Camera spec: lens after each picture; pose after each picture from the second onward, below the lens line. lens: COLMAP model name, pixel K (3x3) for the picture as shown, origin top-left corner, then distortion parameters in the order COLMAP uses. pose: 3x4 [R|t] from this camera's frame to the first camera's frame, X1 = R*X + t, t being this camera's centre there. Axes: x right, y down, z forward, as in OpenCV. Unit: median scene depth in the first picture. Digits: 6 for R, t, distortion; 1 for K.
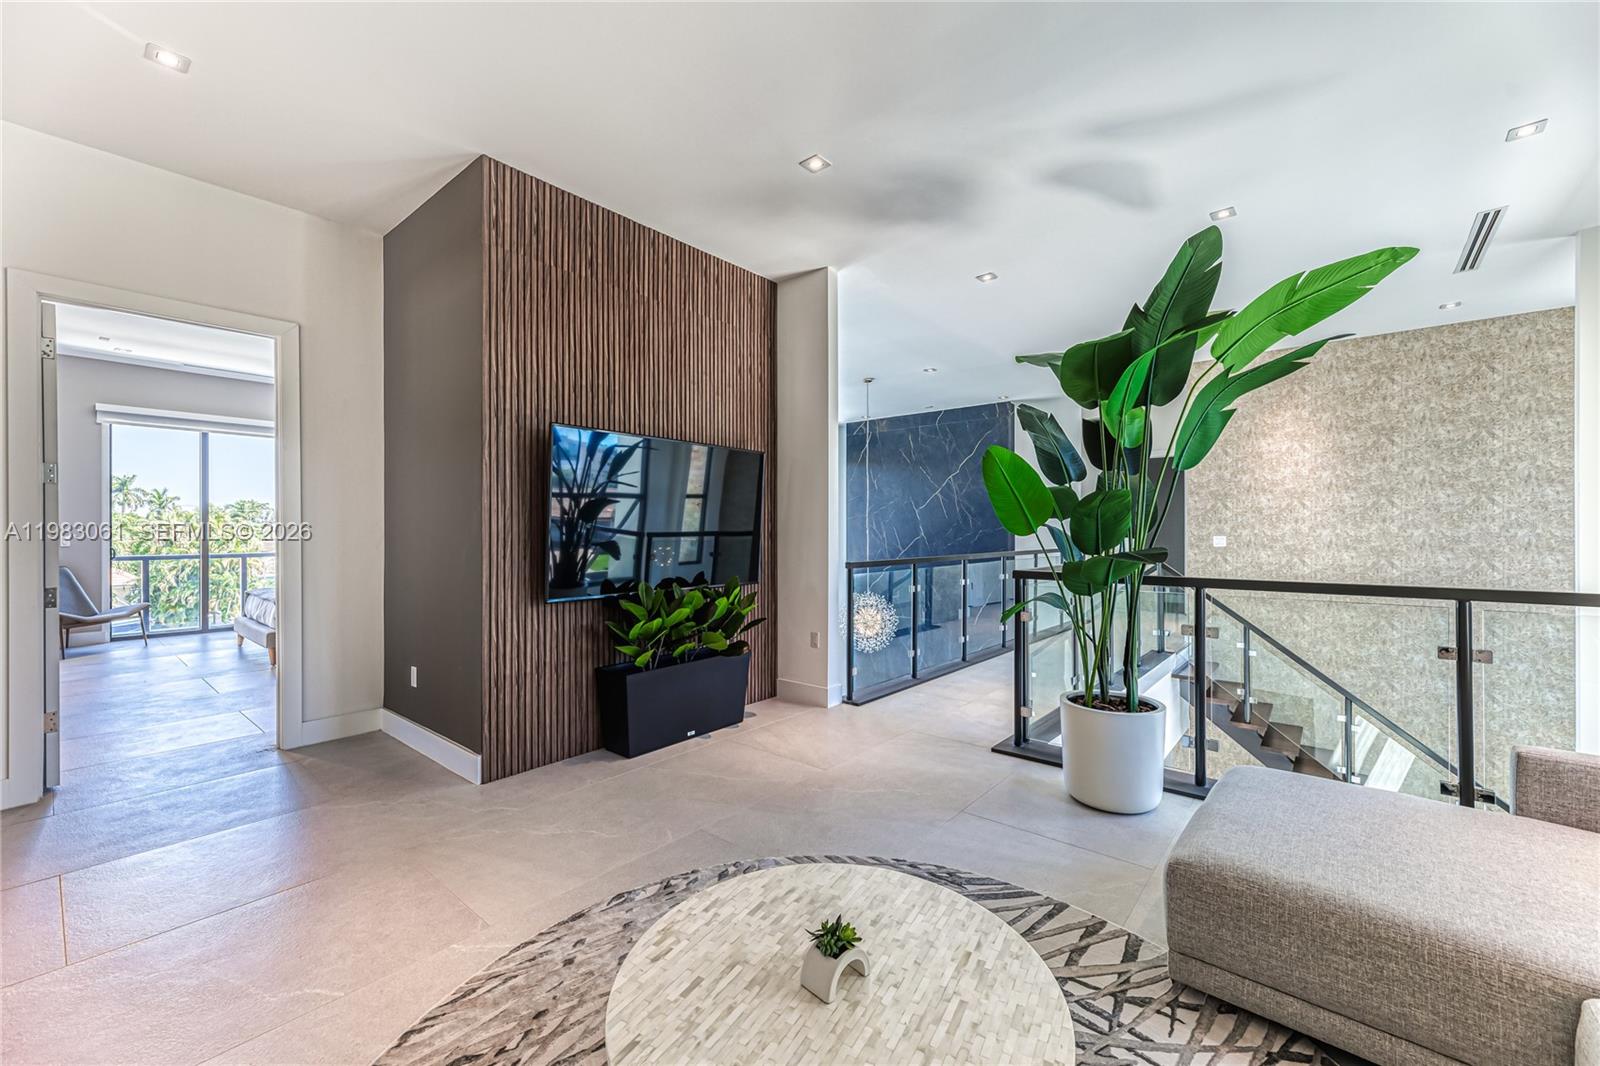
lens RADIAL K [[647.3, 0, 795.0], [0, 647.3, 535.1], [0, 0, 1]] dist [0.008535, 0.000090]
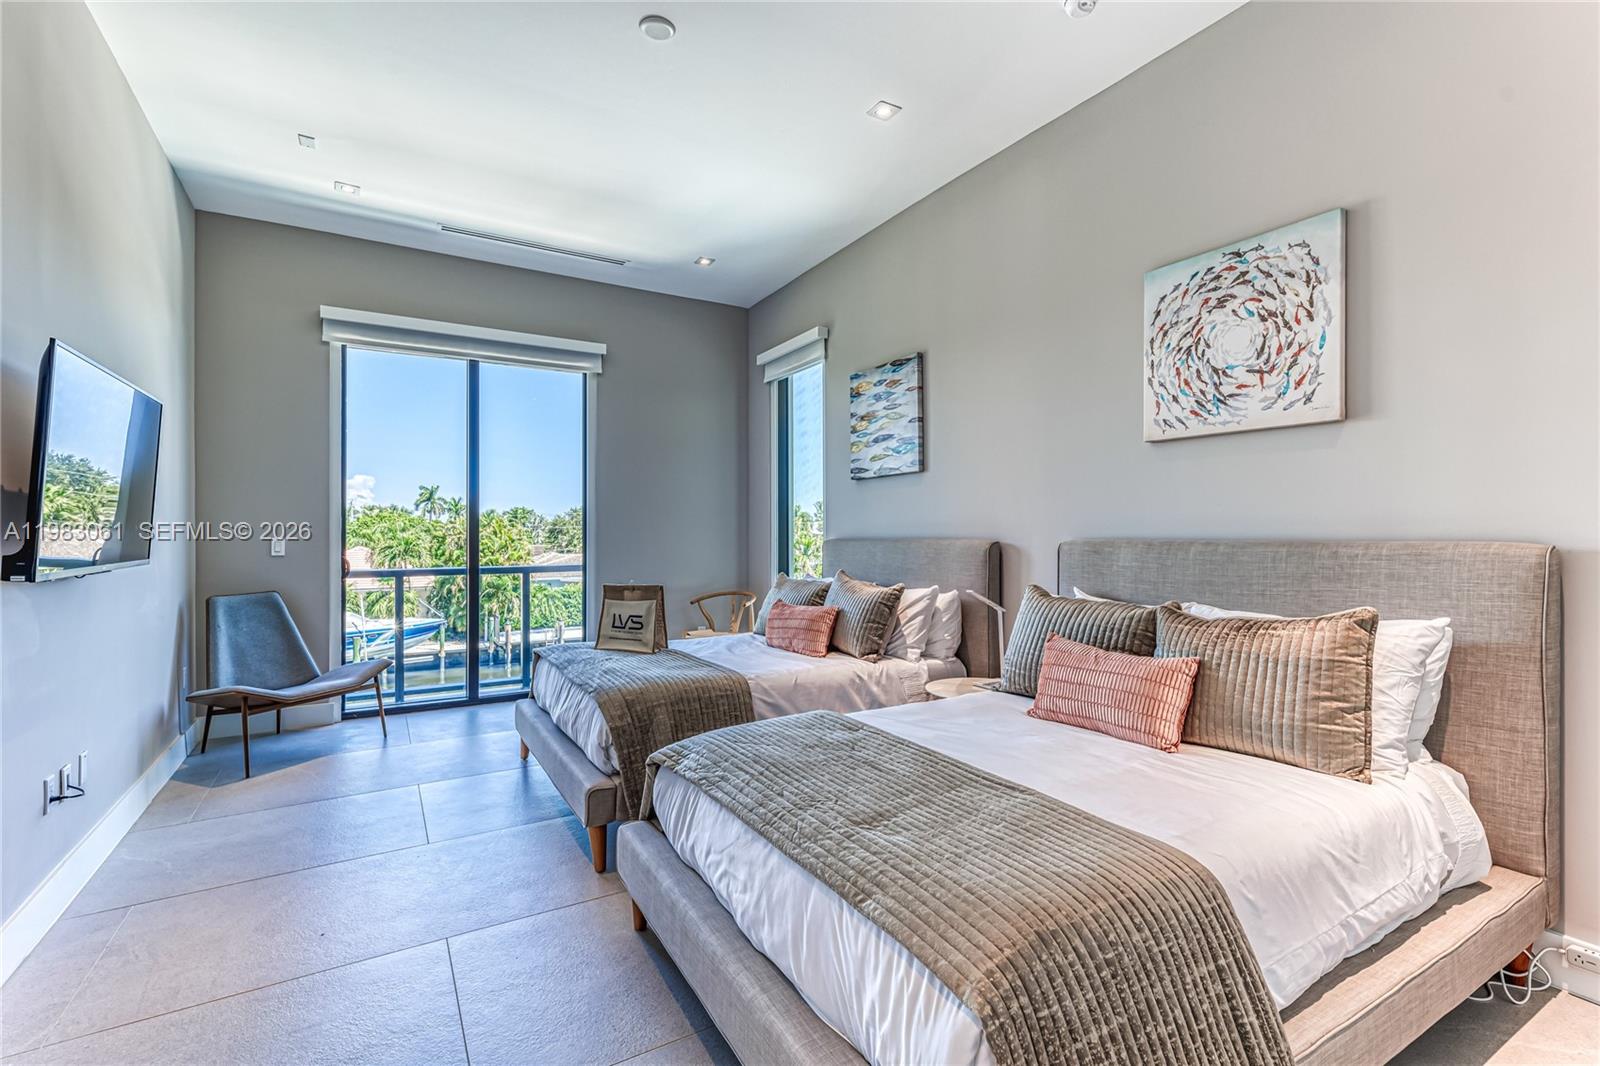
lens RADIAL K [[724.1, 0, 801.3], [0, 724.1, 531.1], [0, 0, 1]] dist [0.001102, 0.000010]
pose [[0.946651, -0.007752, -0.322166, -0.425172], [0.005215, 0.999948, -0.008736, 0.004538], [0.322217, 0.006590, 0.946643, 0.487701]]
